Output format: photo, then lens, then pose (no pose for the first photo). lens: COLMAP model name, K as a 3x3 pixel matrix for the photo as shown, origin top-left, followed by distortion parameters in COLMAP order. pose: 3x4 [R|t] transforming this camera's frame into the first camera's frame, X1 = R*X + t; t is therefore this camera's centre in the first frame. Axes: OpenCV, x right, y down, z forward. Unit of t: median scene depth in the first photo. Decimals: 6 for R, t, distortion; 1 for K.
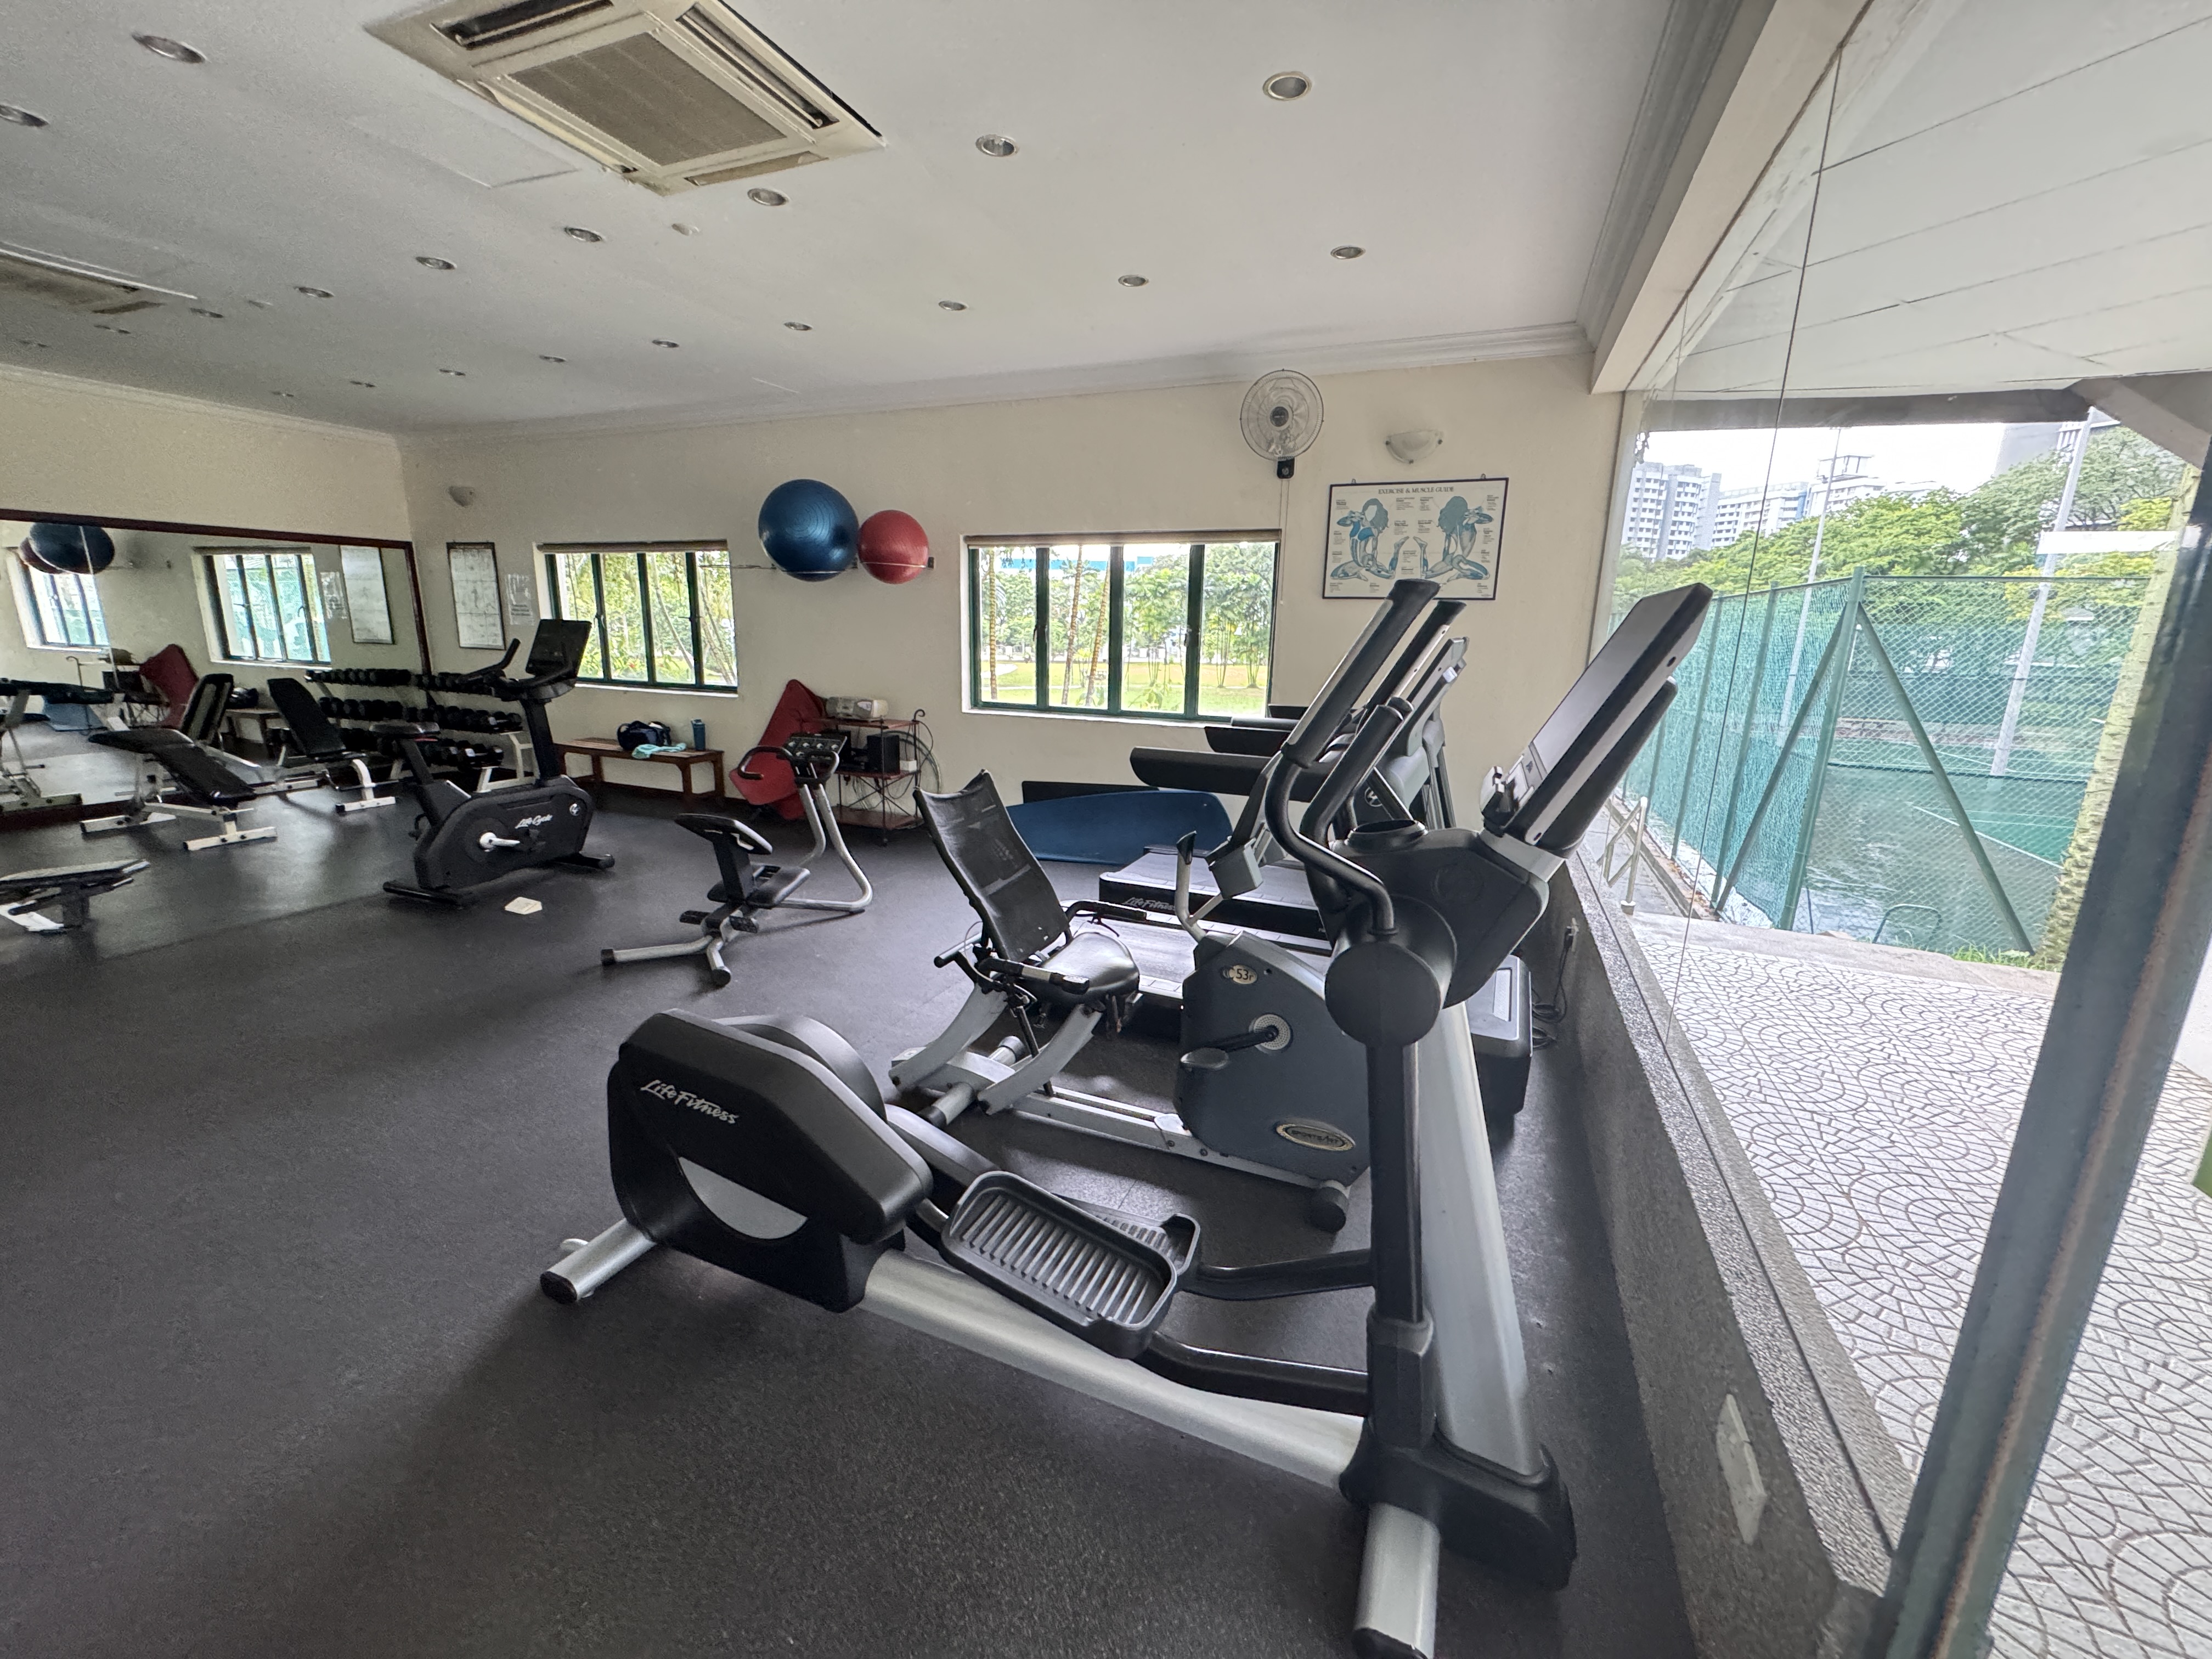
lens RADIAL K [[880.6, 0, 1111.9], [0, 880.6, 827.0], [0, 0, 1]] dist [-0.000763, -0.001171]
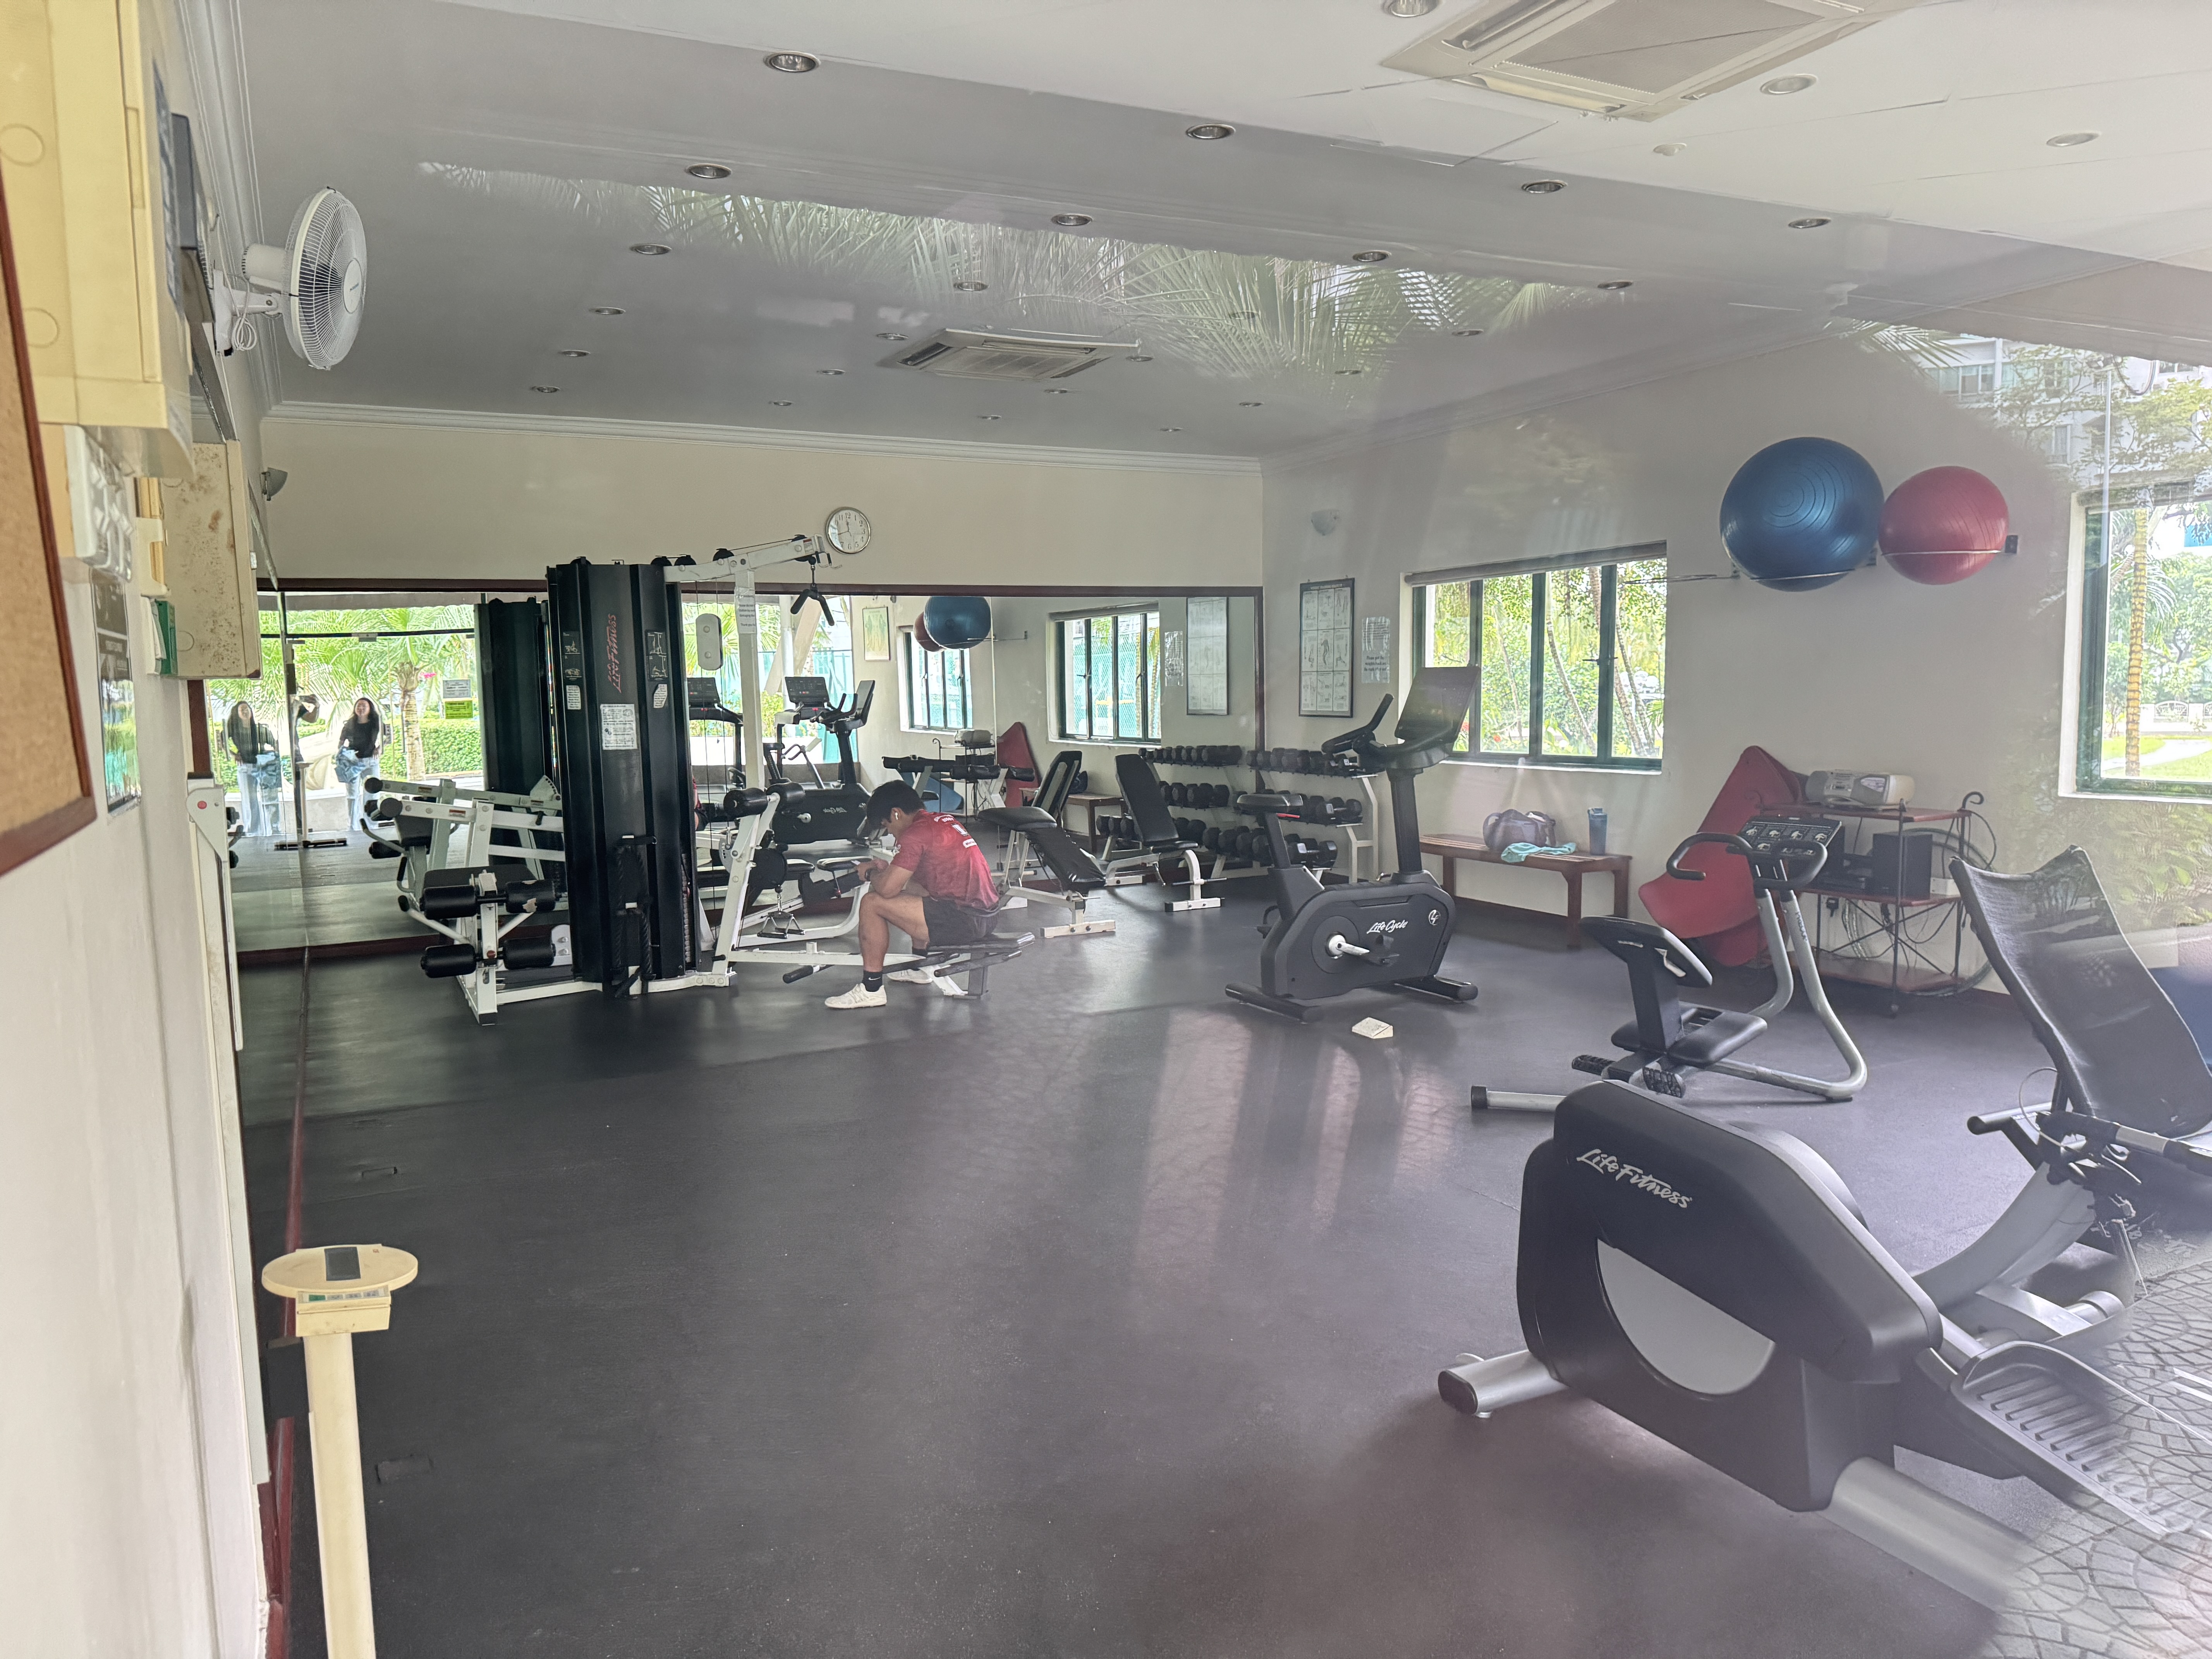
lens RADIAL K [[1572.8, 0, 1067.0], [0, 1572.8, 842.5], [0, 0, 1]] dist [0.046986, -0.063420]
pose [[0.741565, 0.028284, -0.670284, 0.042012], [-0.113800, 0.989935, -0.084129, 0.057441], [0.661159, 0.138666, 0.737320, -0.171195]]
